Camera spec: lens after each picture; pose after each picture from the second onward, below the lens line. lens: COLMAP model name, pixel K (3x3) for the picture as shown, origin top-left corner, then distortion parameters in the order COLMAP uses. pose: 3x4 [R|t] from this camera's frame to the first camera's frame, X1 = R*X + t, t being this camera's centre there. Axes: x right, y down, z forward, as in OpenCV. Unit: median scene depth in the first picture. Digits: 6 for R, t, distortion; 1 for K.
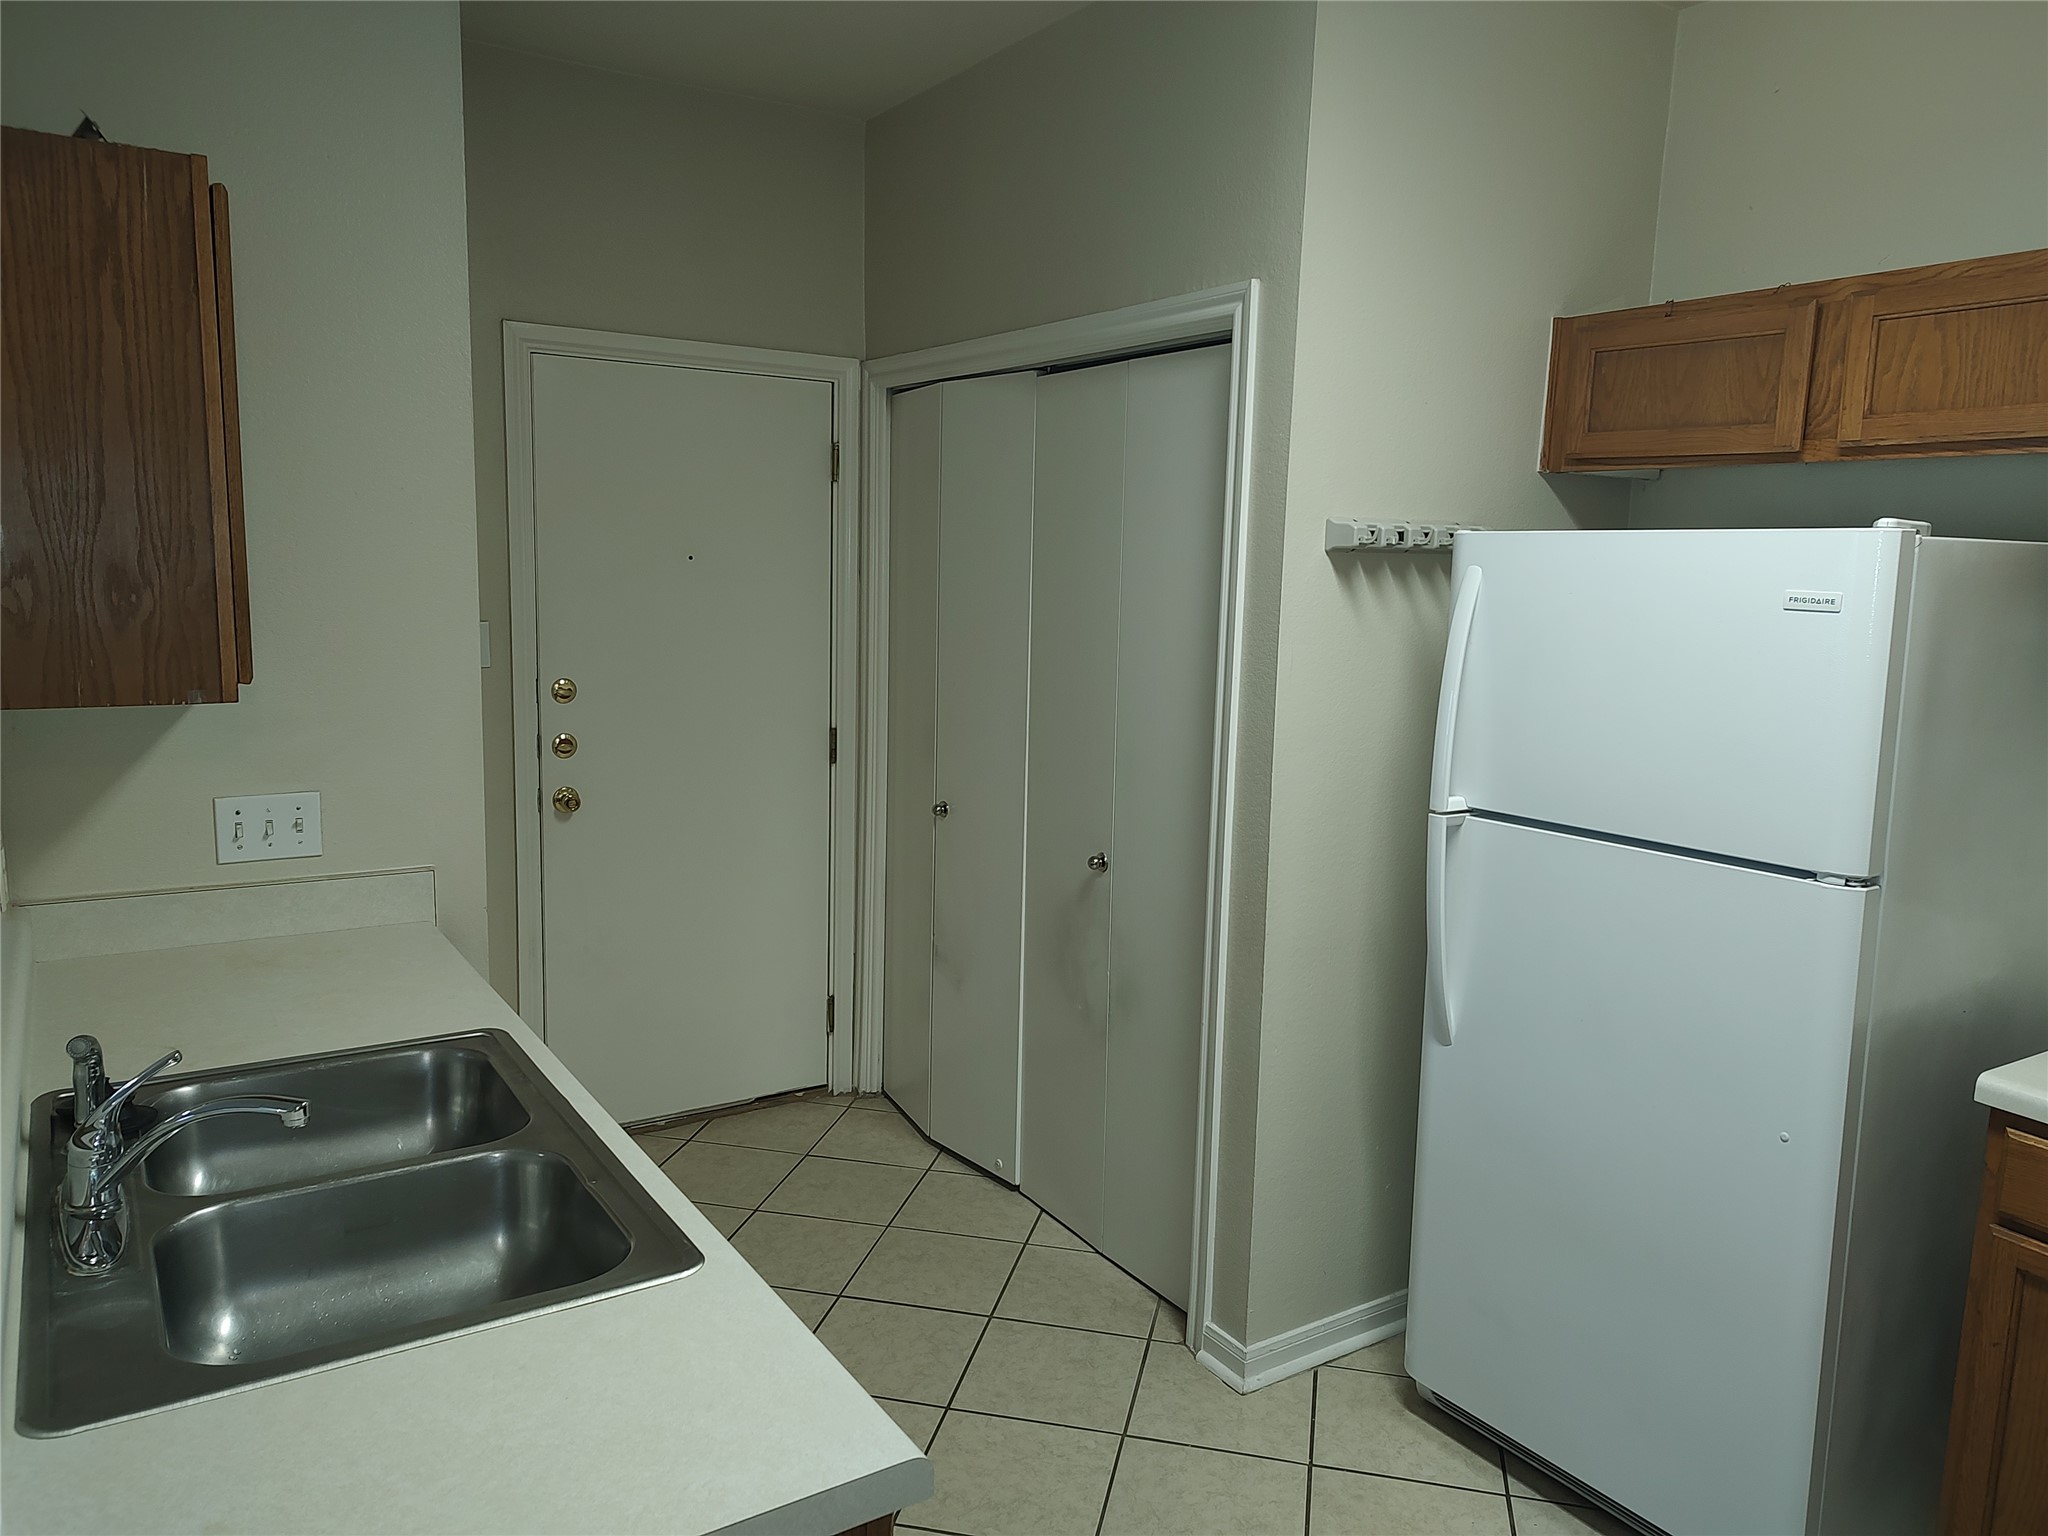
lens RADIAL K [[1440.4, 0, 1024.0], [0, 1440.4, 768.0], [0, 0, 1]] dist [0.001808, -0.002316]
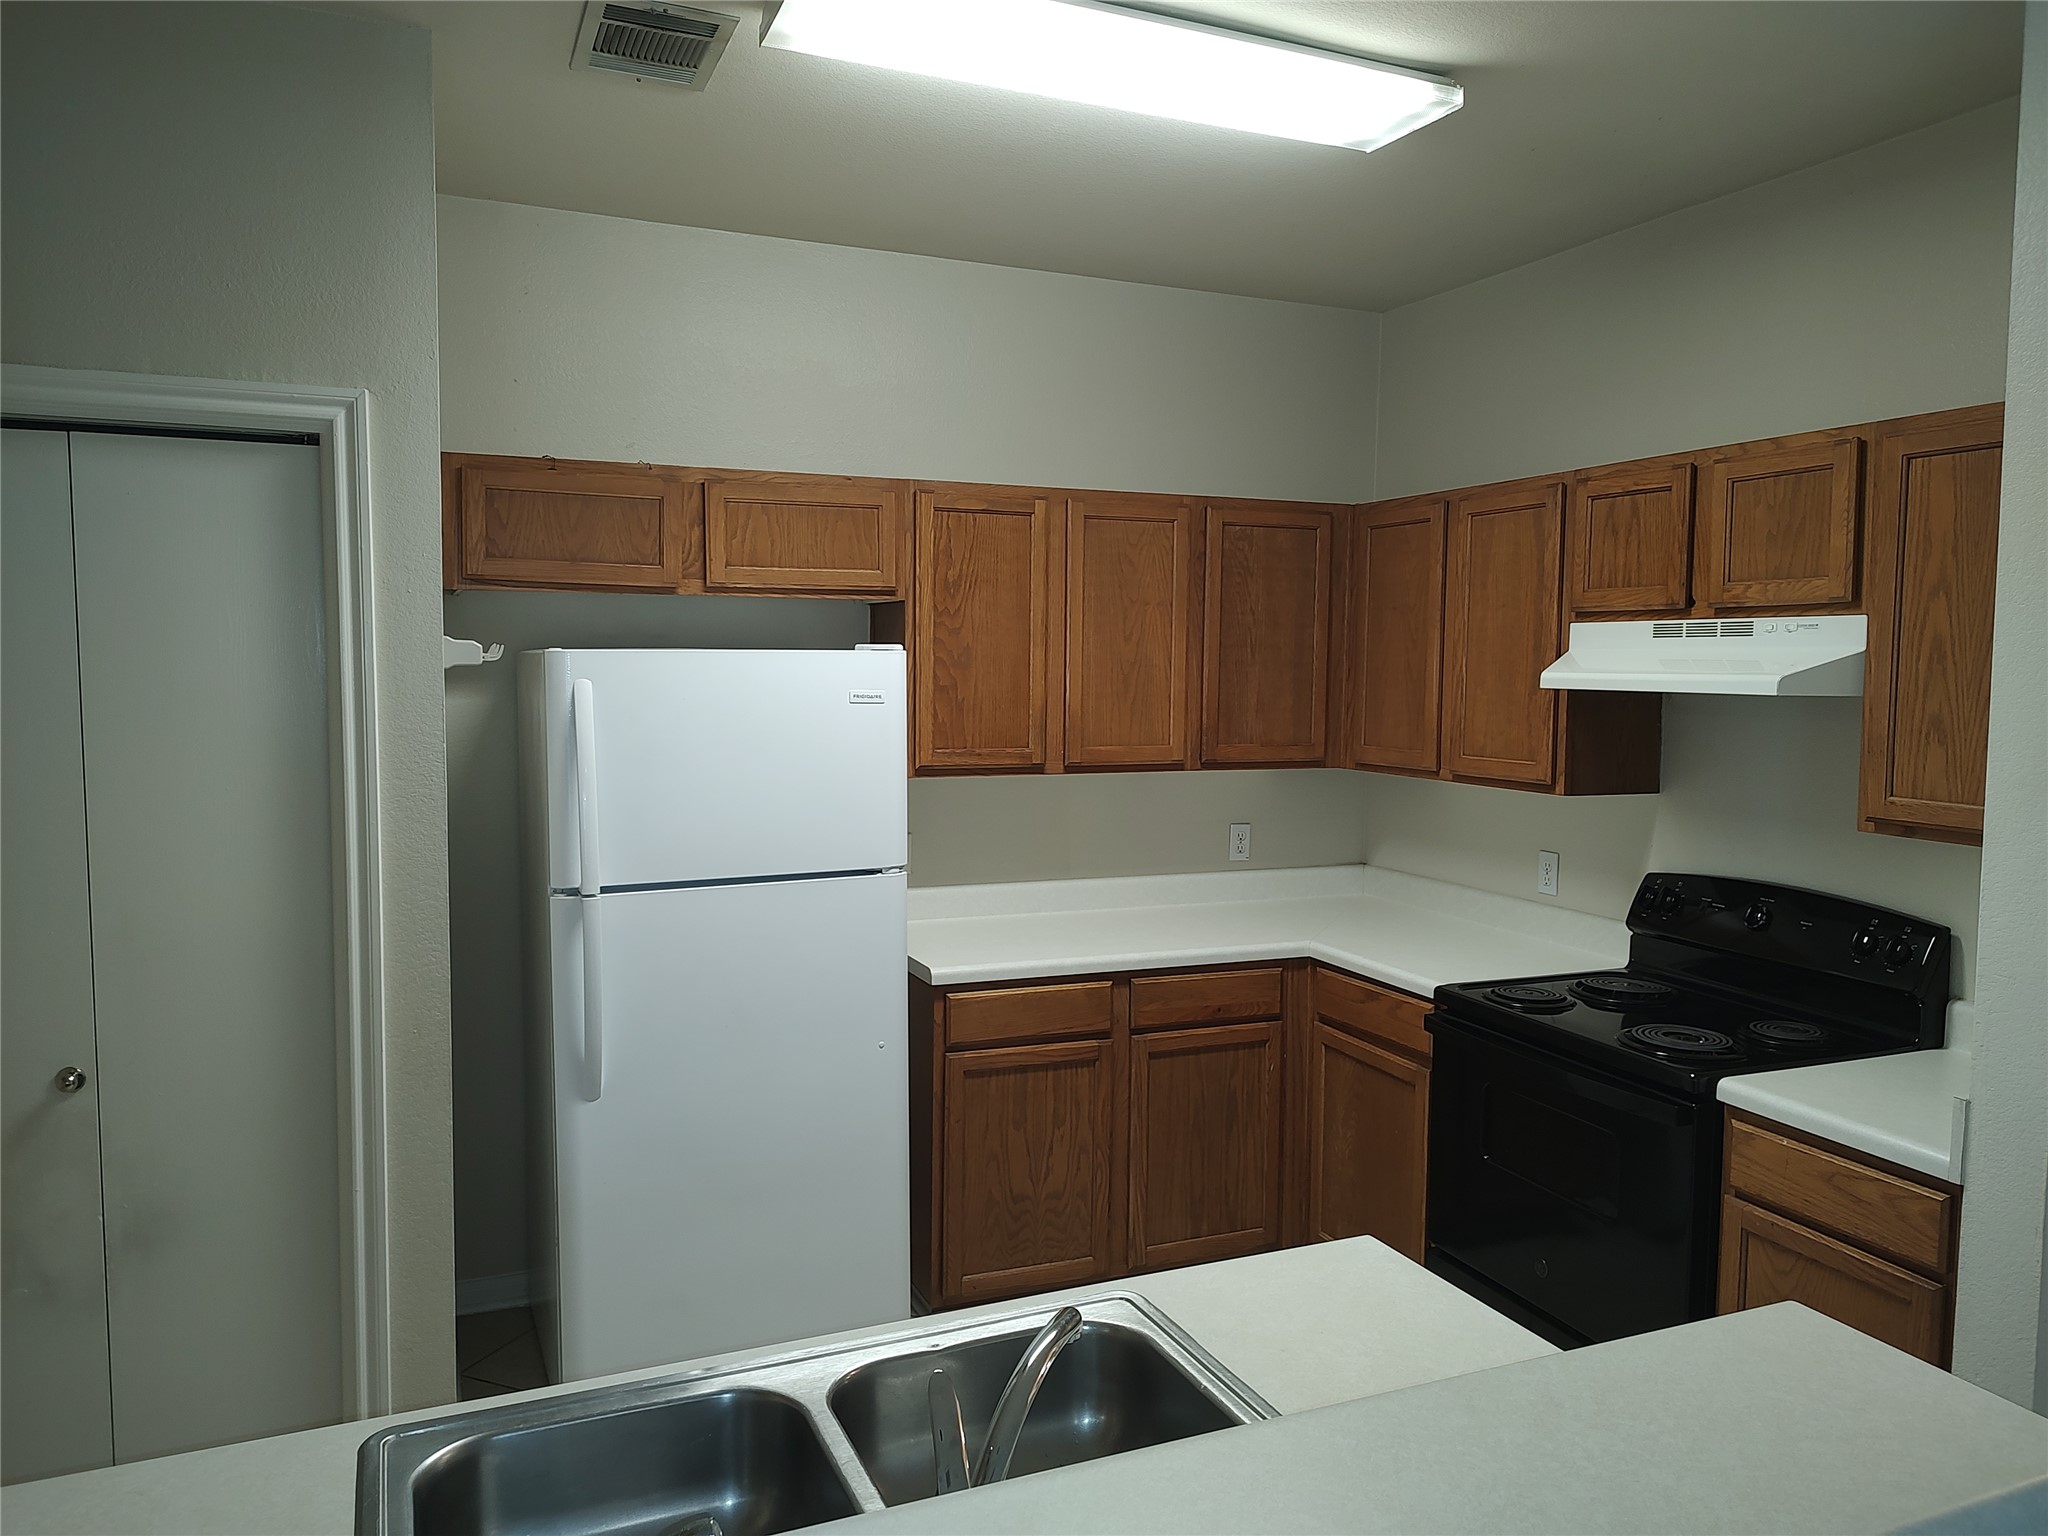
lens RADIAL K [[1440.4, 0, 1024.0], [0, 1440.4, 768.0], [0, 0, 1]] dist [0.001808, -0.002316]
pose [[0.169081, -0.100187, 0.980497, -0.734034], [0.139210, 0.987275, 0.076873, -0.104142], [-0.975721, 0.123498, 0.180876, 0.431380]]
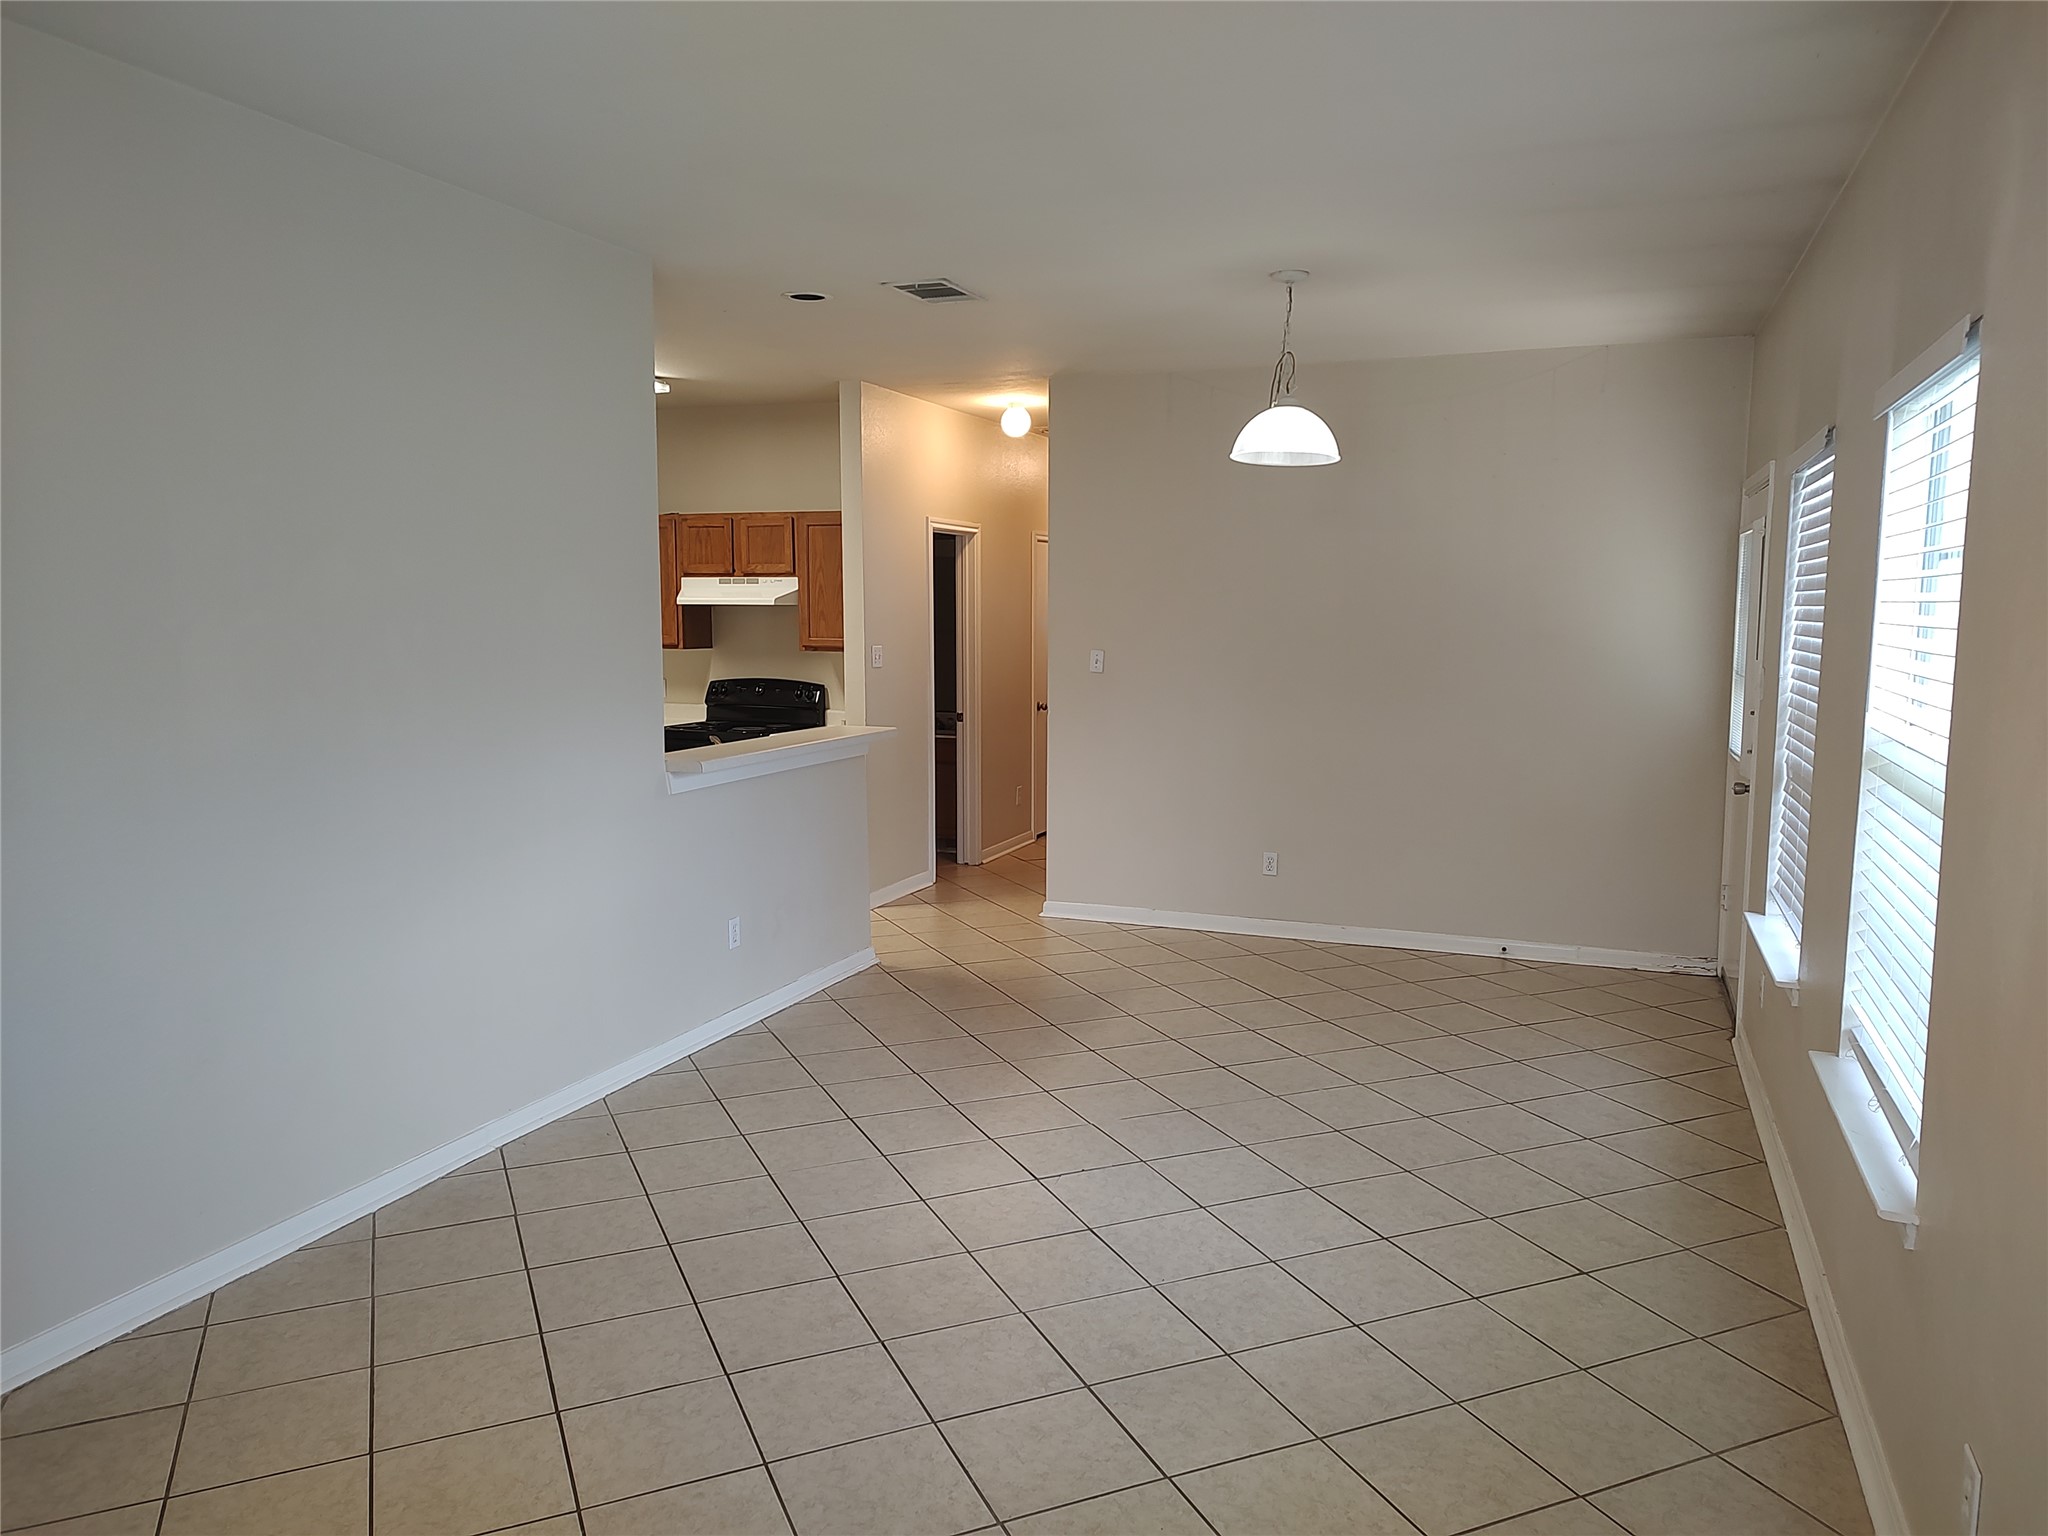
lens RADIAL K [[1440.4, 0, 1024.0], [0, 1440.4, 768.0], [0, 0, 1]] dist [0.001808, -0.002316]
pose [[-0.598975, -0.121586, 0.791484, -2.848197], [0.096181, 0.970326, 0.221846, -0.342994], [-0.794971, 0.209006, -0.569507, 1.765053]]
